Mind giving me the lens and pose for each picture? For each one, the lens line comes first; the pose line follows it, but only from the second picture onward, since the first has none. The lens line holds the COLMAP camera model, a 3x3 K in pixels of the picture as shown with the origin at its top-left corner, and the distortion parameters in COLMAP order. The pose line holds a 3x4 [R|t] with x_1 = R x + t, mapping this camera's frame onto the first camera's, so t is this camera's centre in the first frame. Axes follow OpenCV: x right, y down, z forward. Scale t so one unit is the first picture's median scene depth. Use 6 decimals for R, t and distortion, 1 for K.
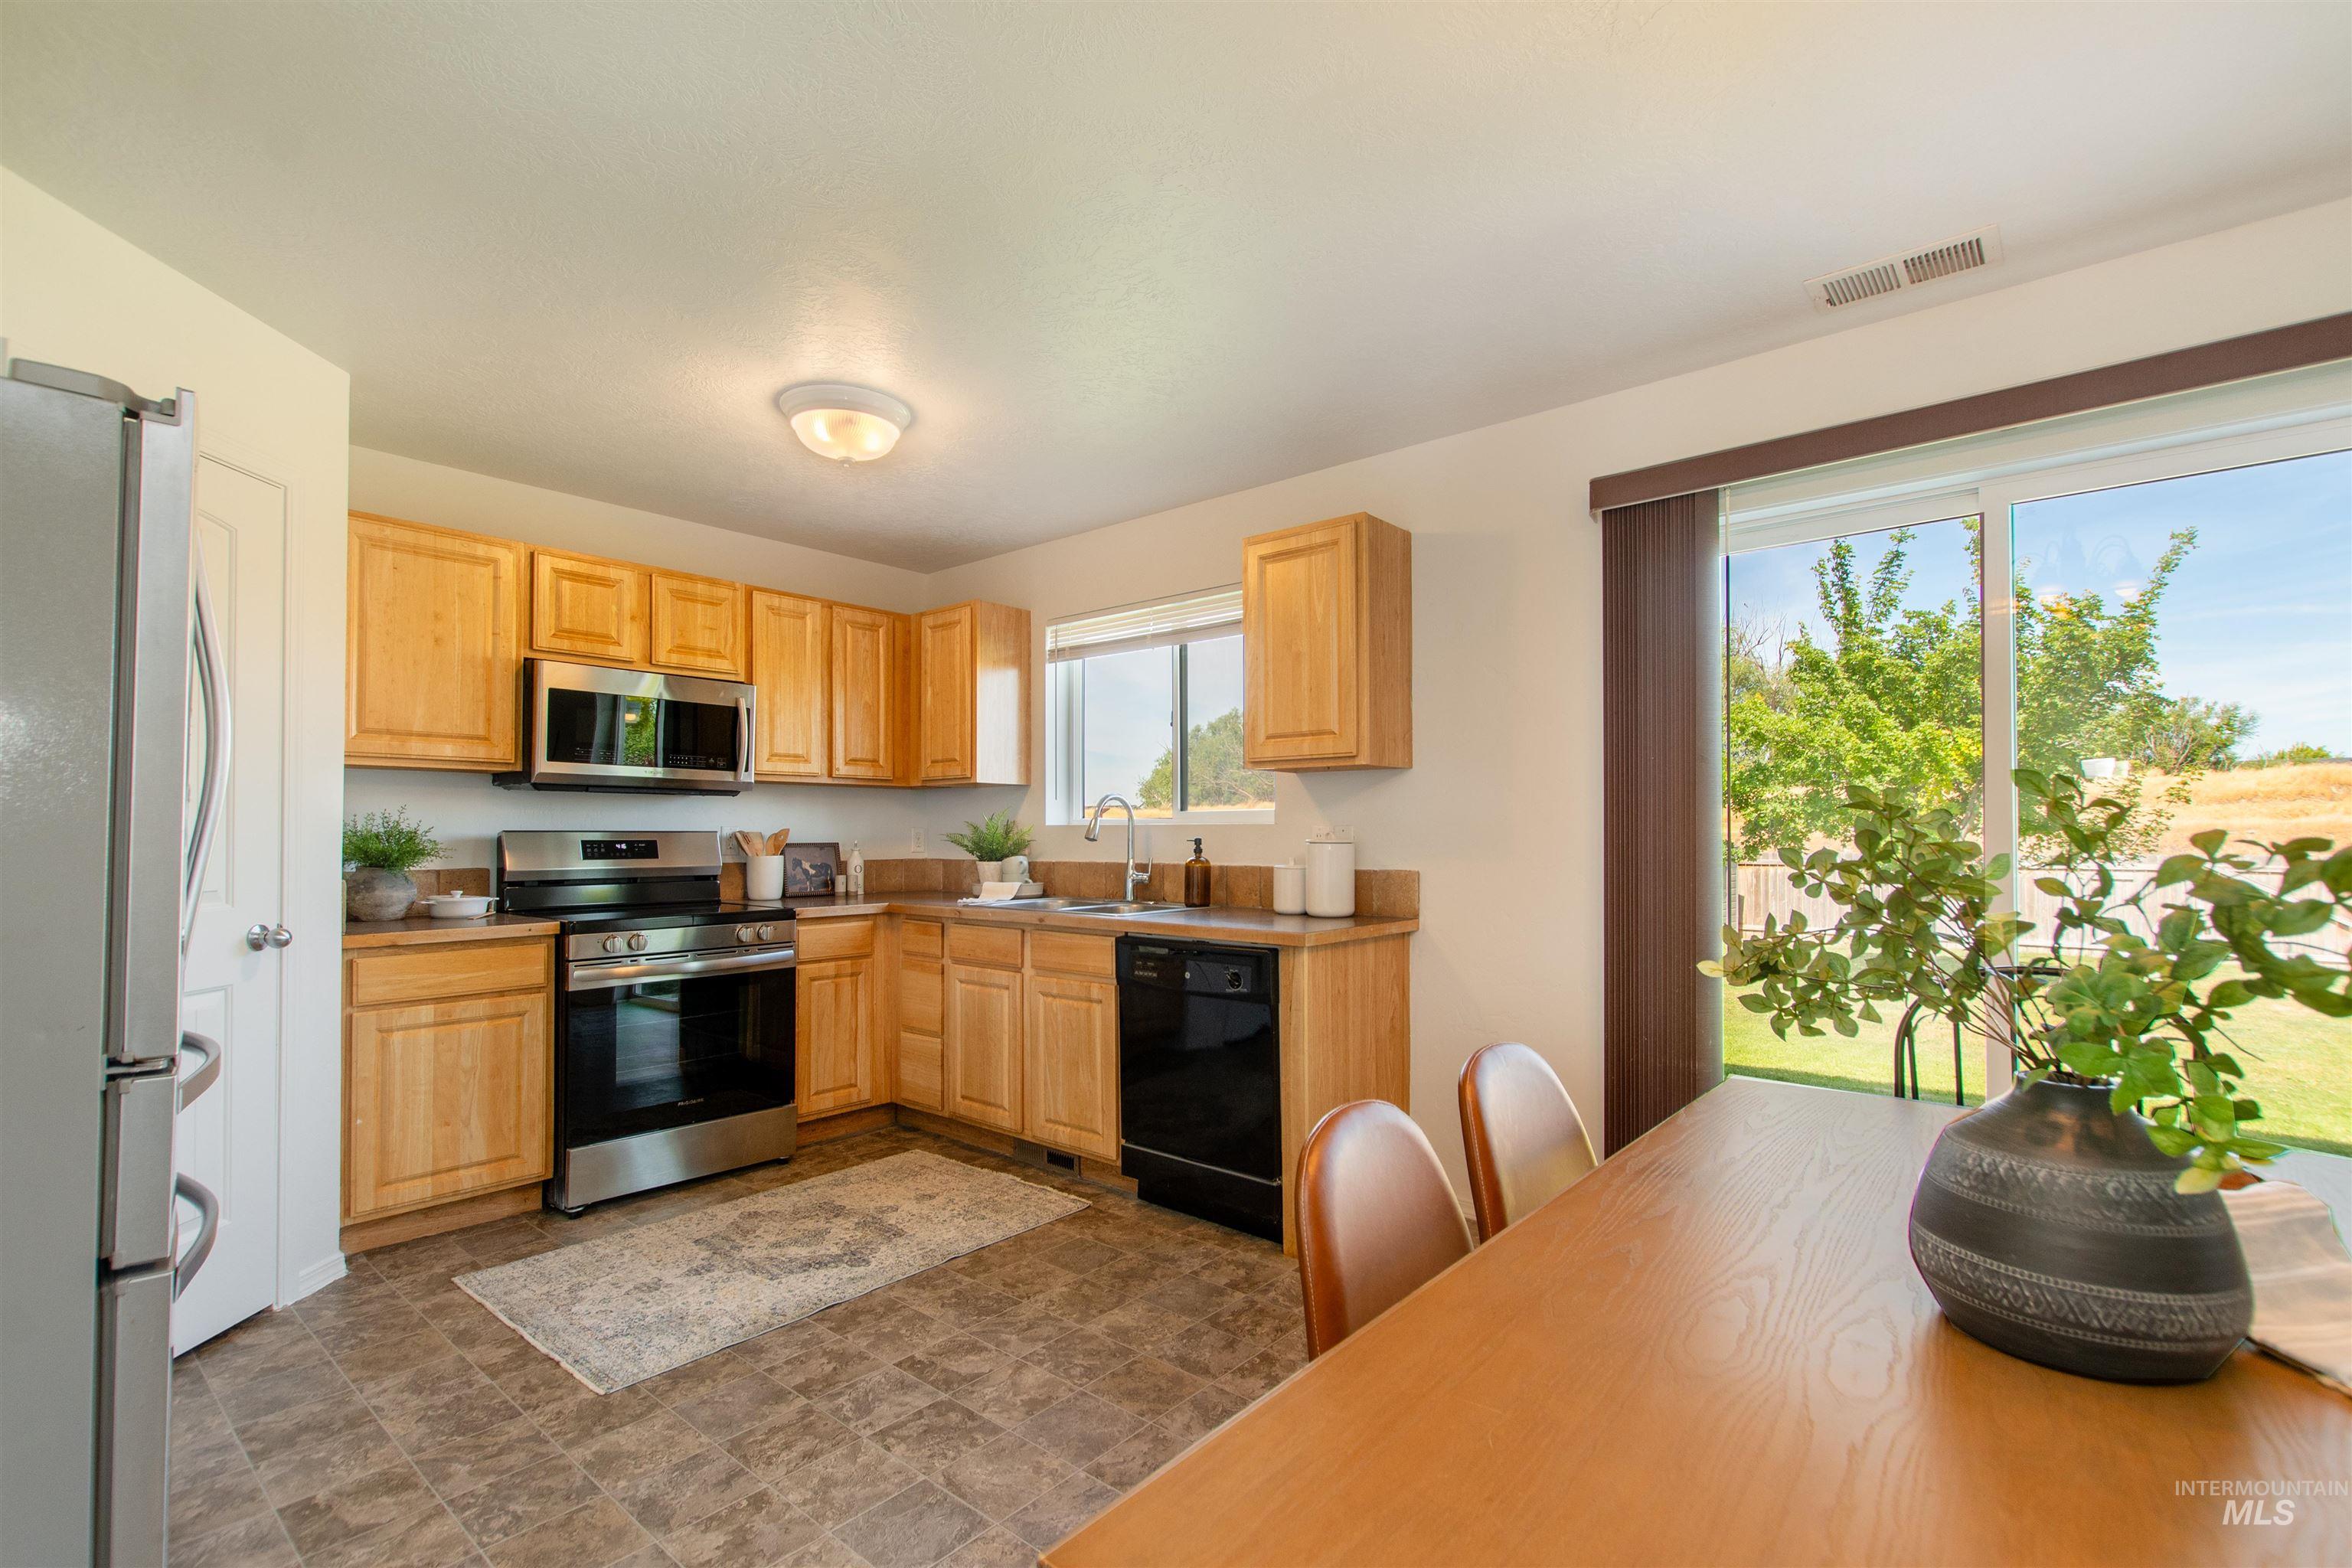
lens RADIAL K [[1051.1, 0, 1172.8], [0, 1051.1, 819.8], [0, 0, 1]] dist [0.000999, 0.000787]
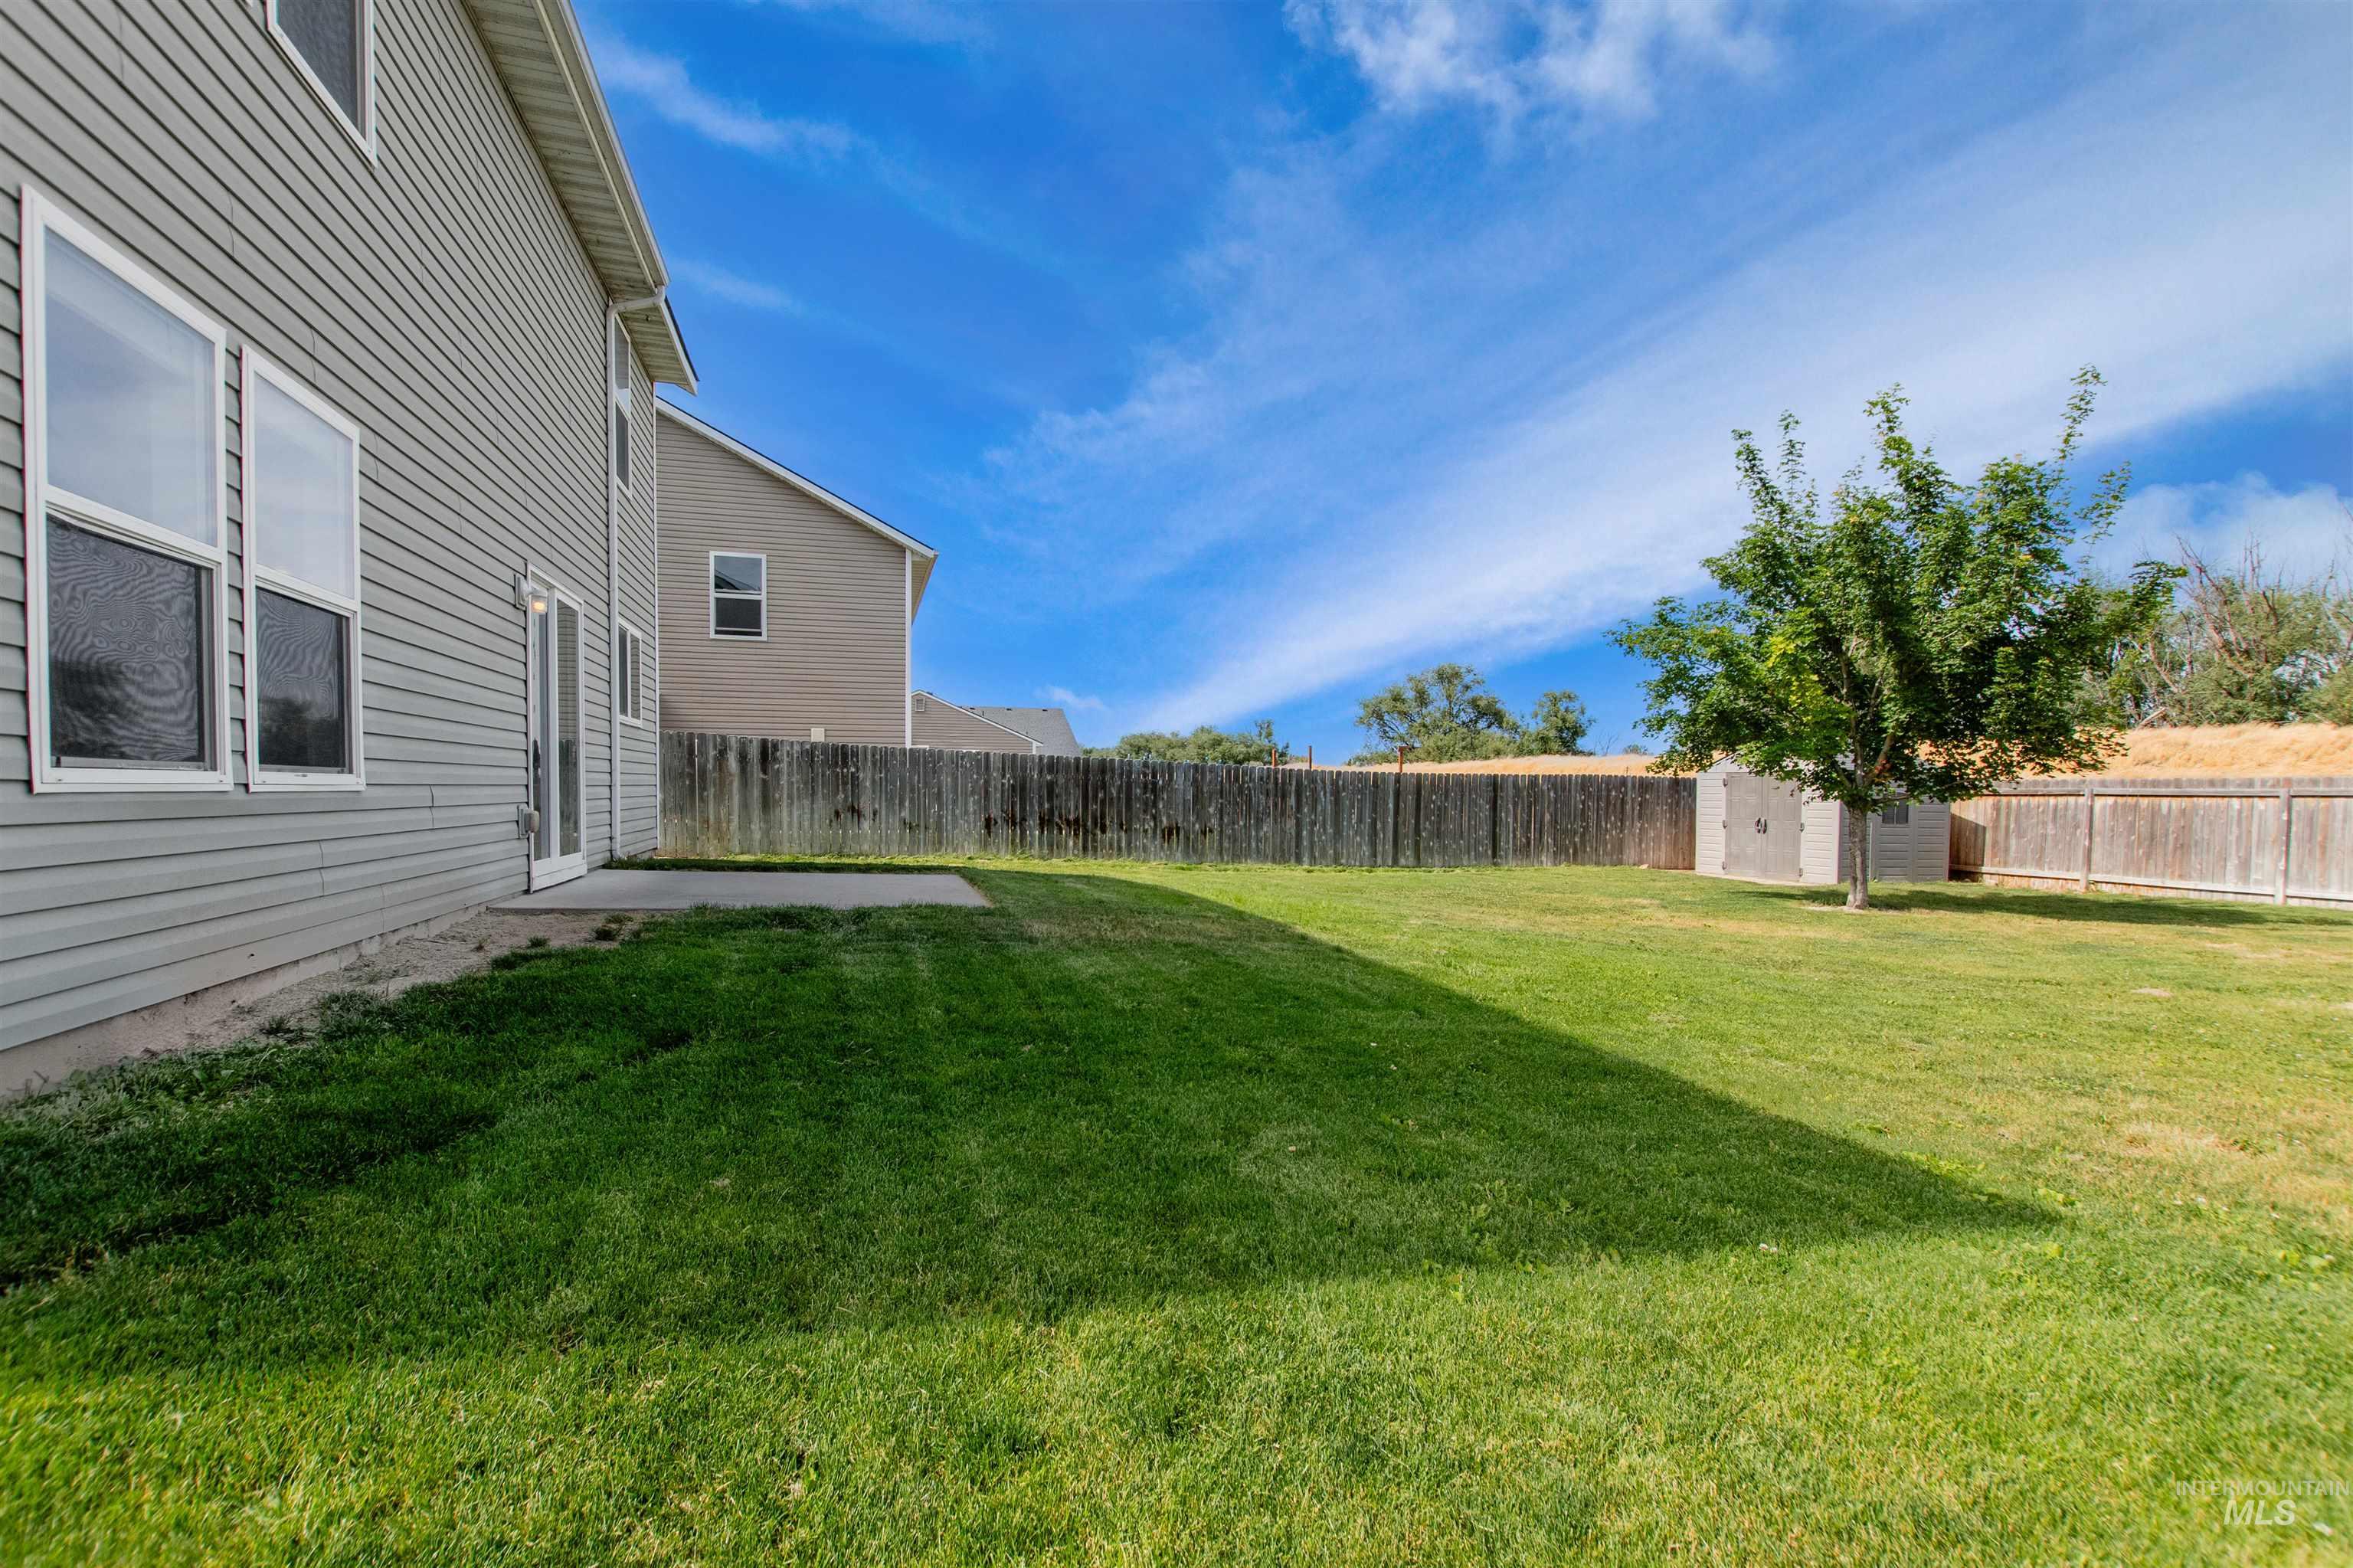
lens RADIAL K [[1067.4, 0, 1169.4], [0, 1067.4, 814.6], [0, 0, 1]] dist [0.001873, 0.000054]
pose [[0.839446, 0.017980, -0.543146, 2.549440], [0.002353, 0.999323, 0.036717, 0.141298], [0.543438, -0.032100, 0.838835, -0.351390]]
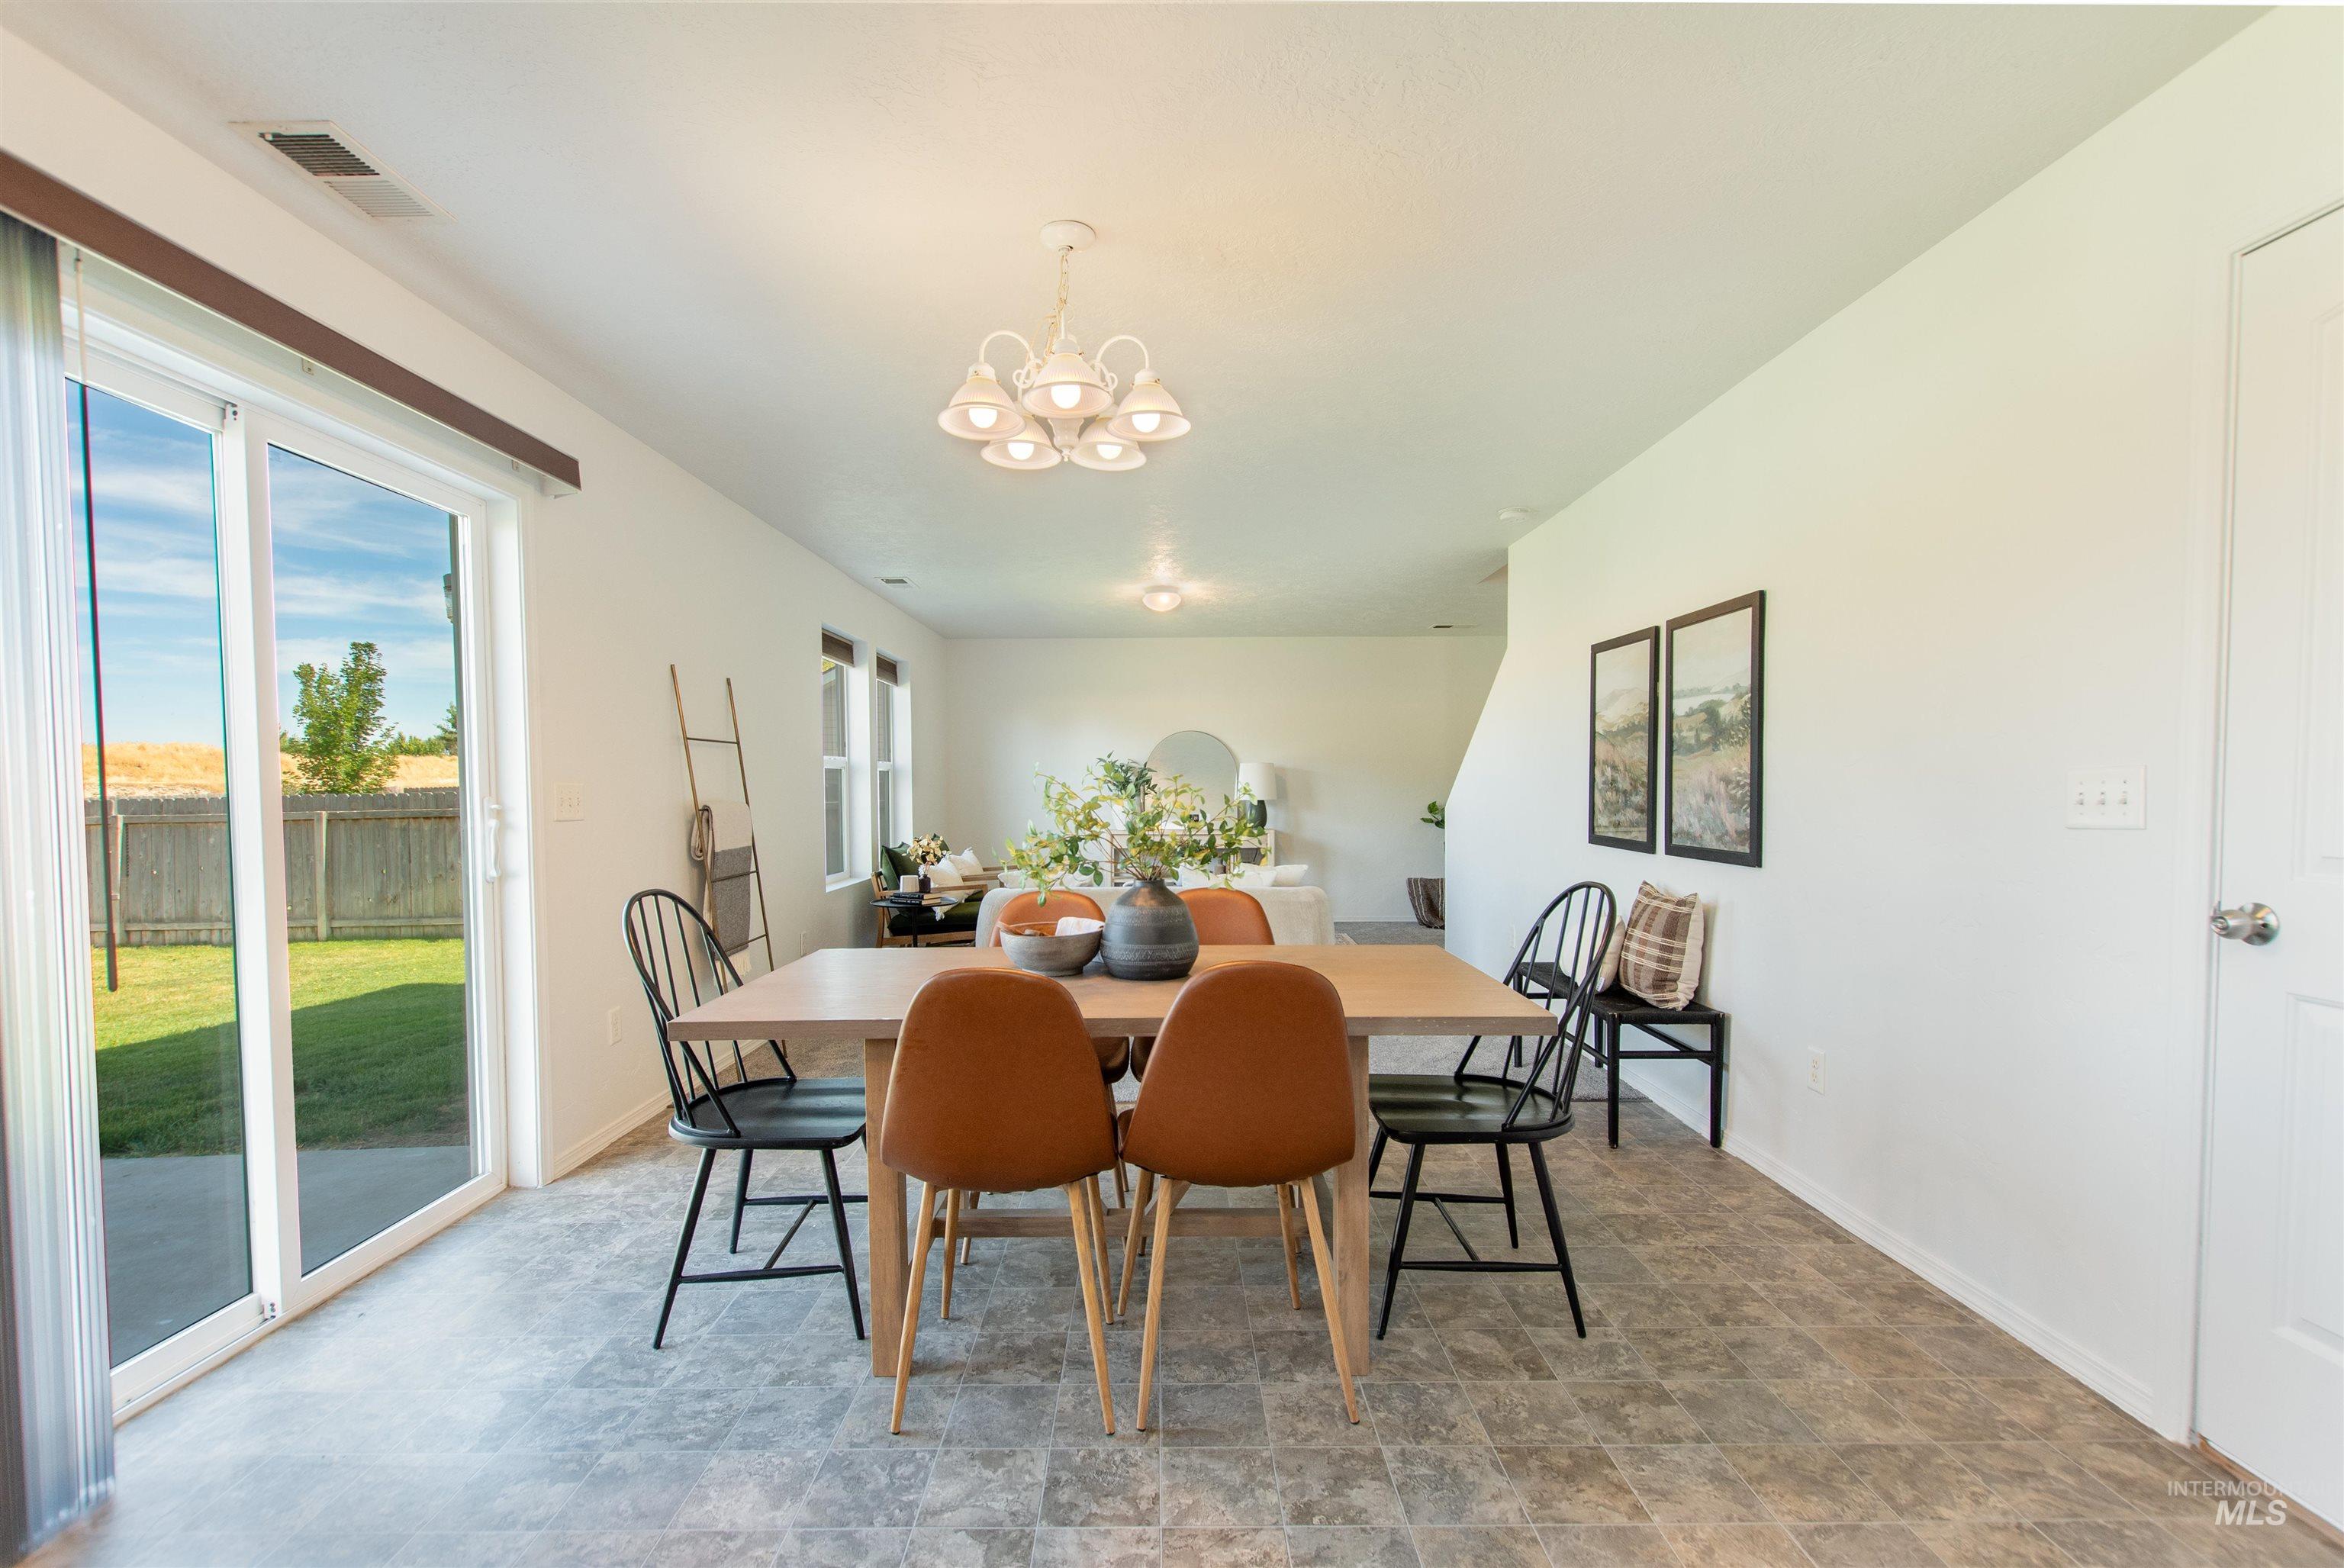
lens RADIAL K [[1047.5, 0, 1168.8], [0, 1047.5, 819.7], [0, 0, 1]] dist [0.000999, 0.000787]
pose [[-0.653437, -0.023794, 0.756607, -0.285851], [-0.005718, 0.999632, 0.026499, 0.006139], [-0.756959, 0.012989, -0.653333, 0.653320]]
